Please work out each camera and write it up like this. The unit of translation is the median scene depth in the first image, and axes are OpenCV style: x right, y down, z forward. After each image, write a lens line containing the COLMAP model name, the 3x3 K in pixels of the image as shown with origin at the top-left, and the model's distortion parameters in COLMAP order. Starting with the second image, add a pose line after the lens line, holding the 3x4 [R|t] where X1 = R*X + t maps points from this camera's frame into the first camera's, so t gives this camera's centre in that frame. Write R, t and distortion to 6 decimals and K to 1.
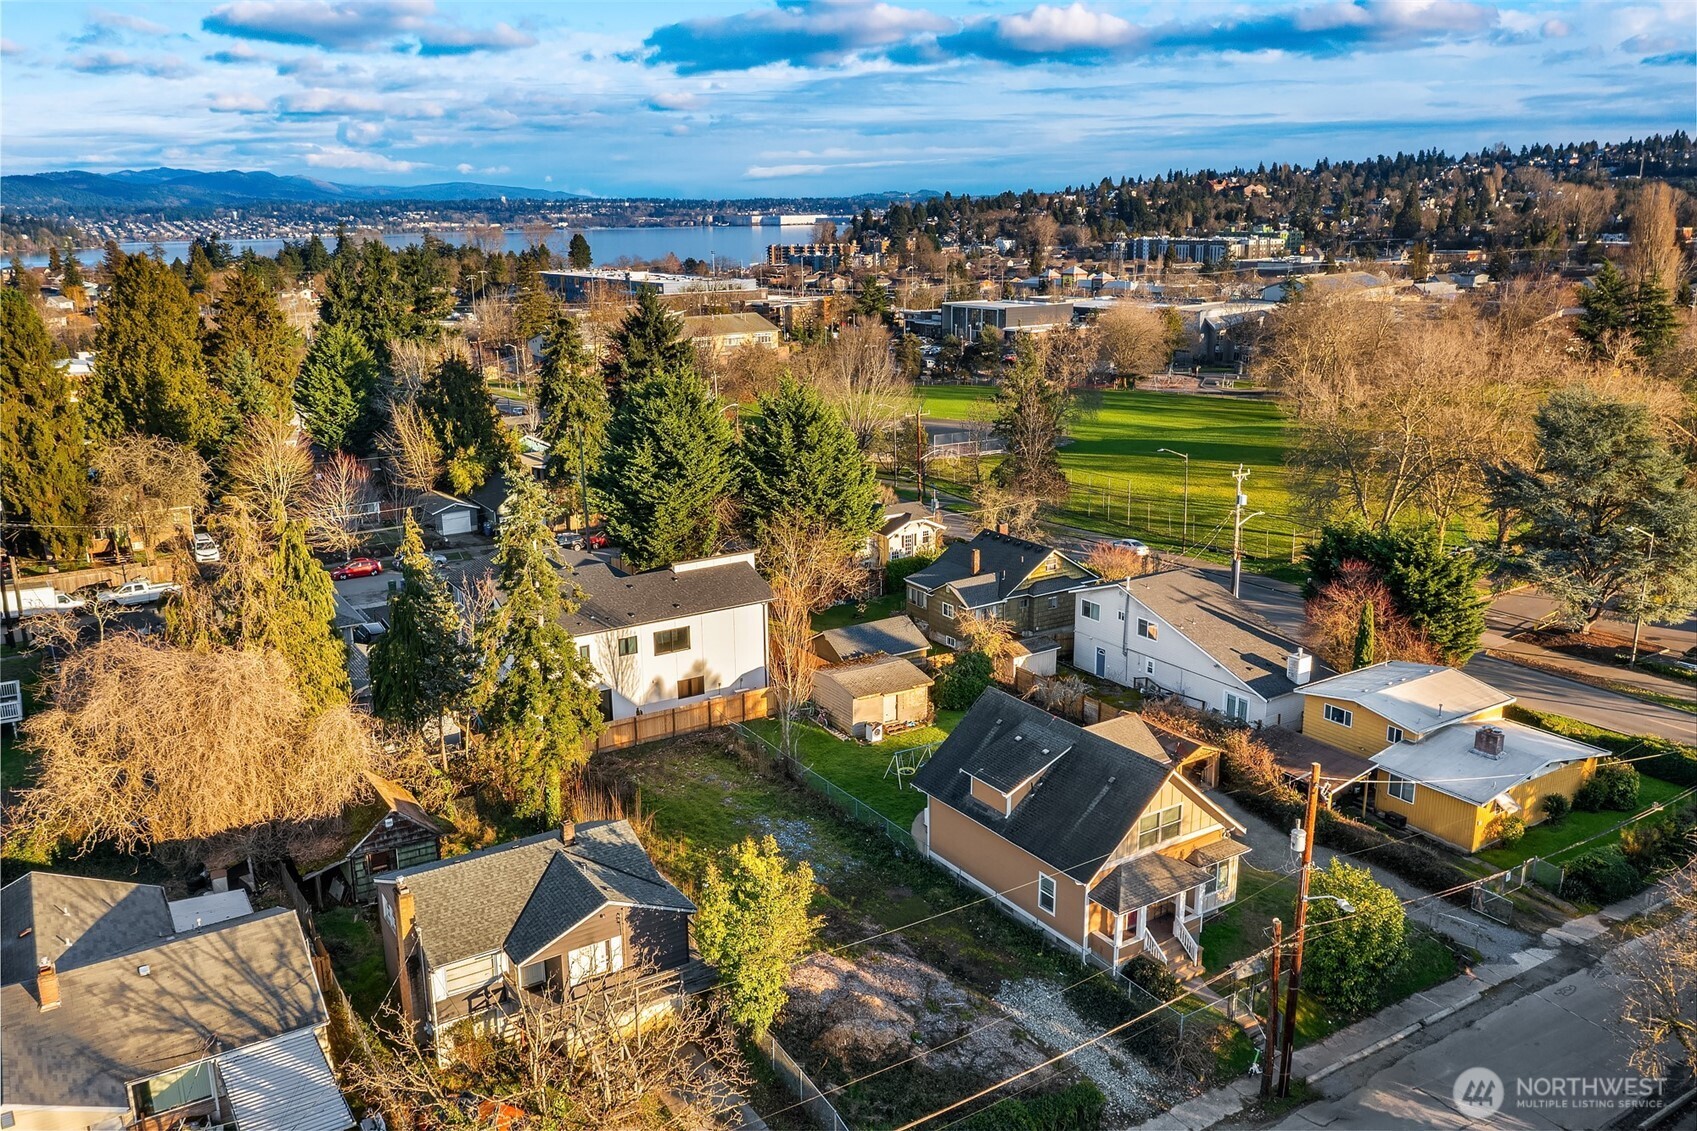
lens RADIAL K [[1361.8, 0, 877.6], [0, 1361.8, 521.5], [0, 0, 1]] dist [-0.010374, -0.003794]
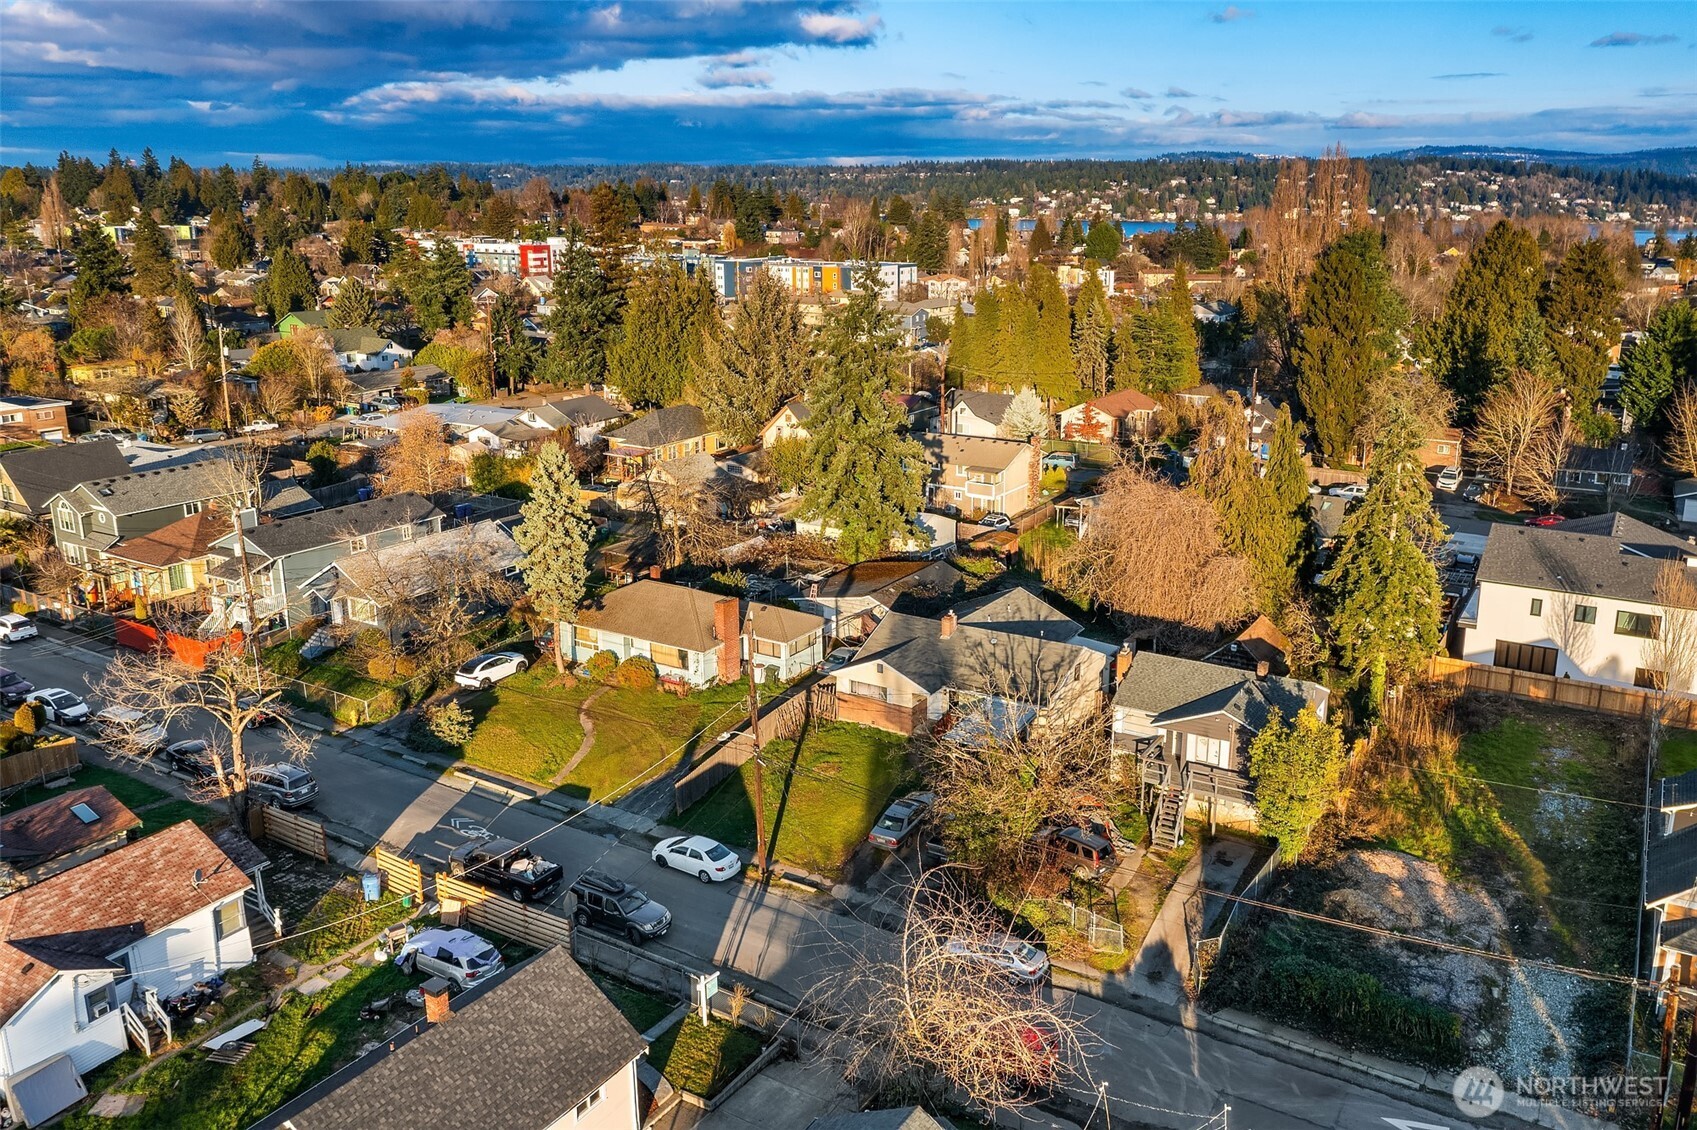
lens RADIAL K [[1396.4, 0, 855.9], [0, 1396.4, 513.0], [0, 0, 1]] dist [-0.011475, -0.006138]
pose [[0.447162, 0.220094, -0.866952, 0.365555], [-0.213005, 0.967571, 0.135773, -0.005550], [0.868720, 0.123953, 0.479542, 0.012081]]
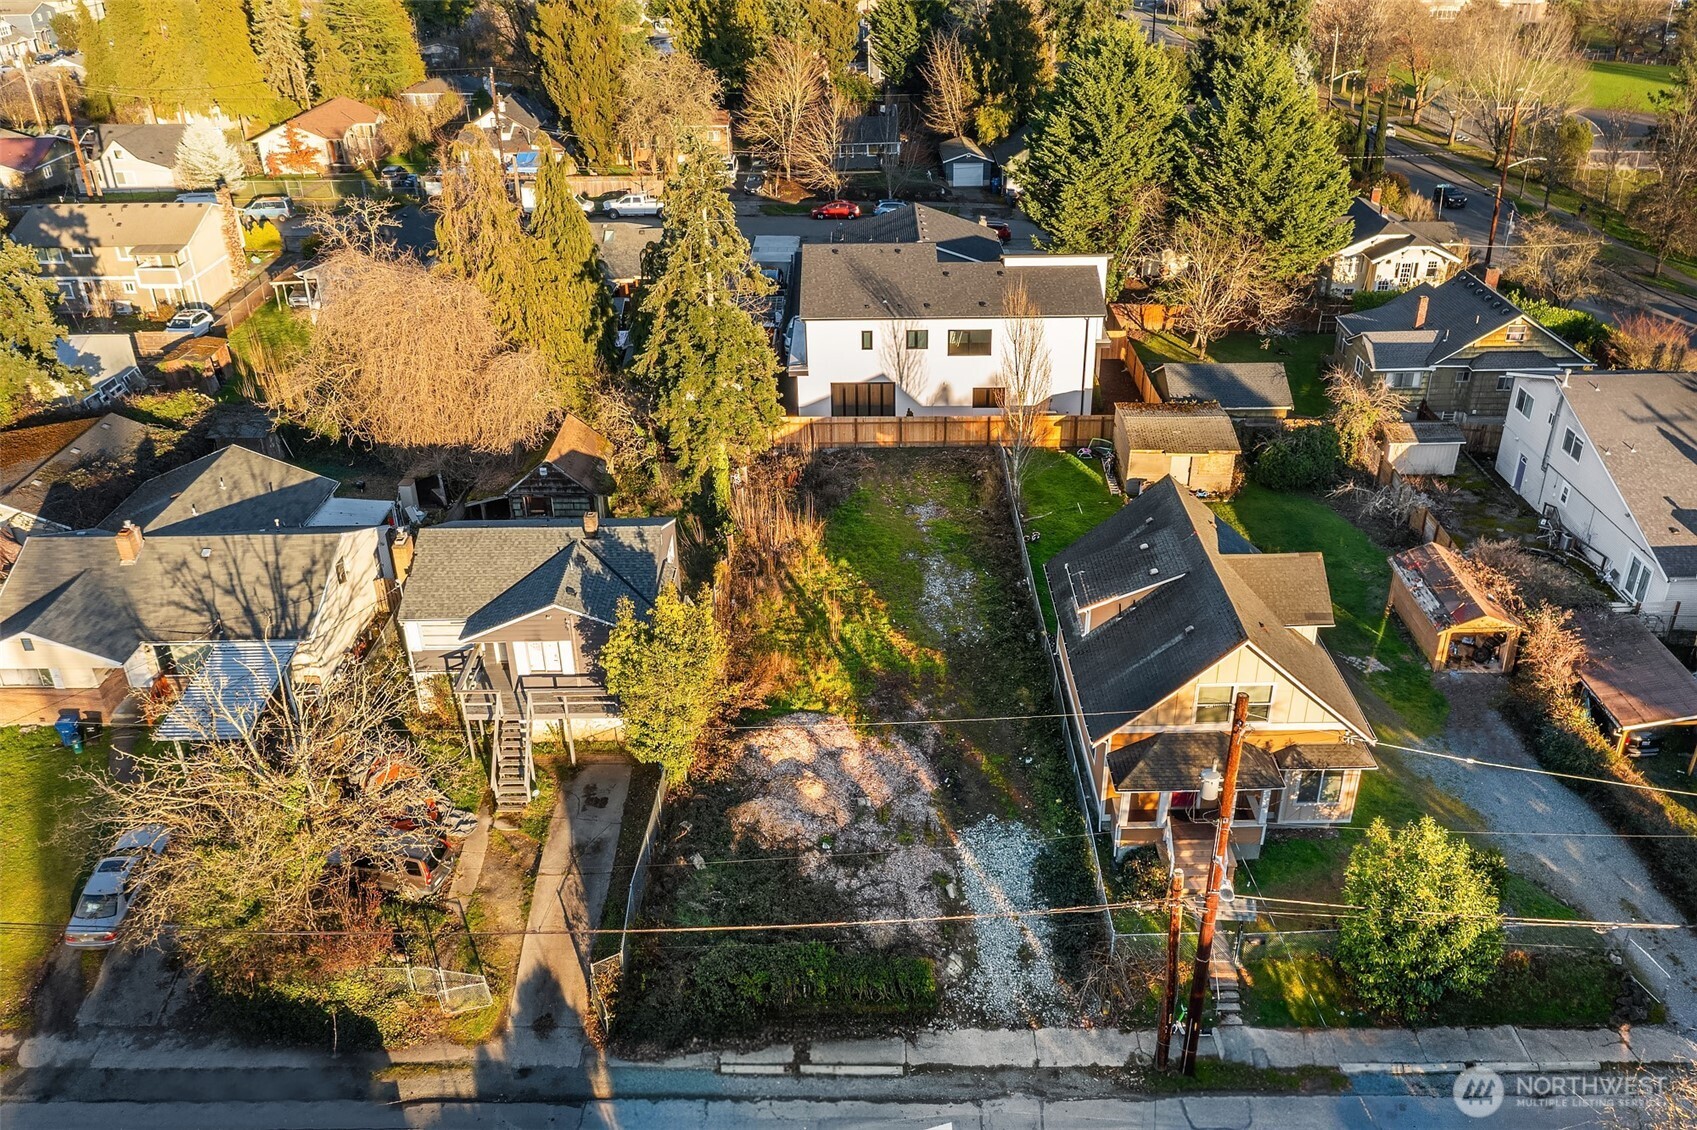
lens RADIAL K [[1402.5, 0, 893.4], [0, 1402.5, 550.2], [0, 0, 1]] dist [-0.007791, -0.002687]
pose [[0.849579, 0.251106, -0.463854, 0.217247], [-0.123129, 0.949528, 0.288506, -0.034433], [0.512888, -0.187995, 0.837618, 0.143613]]
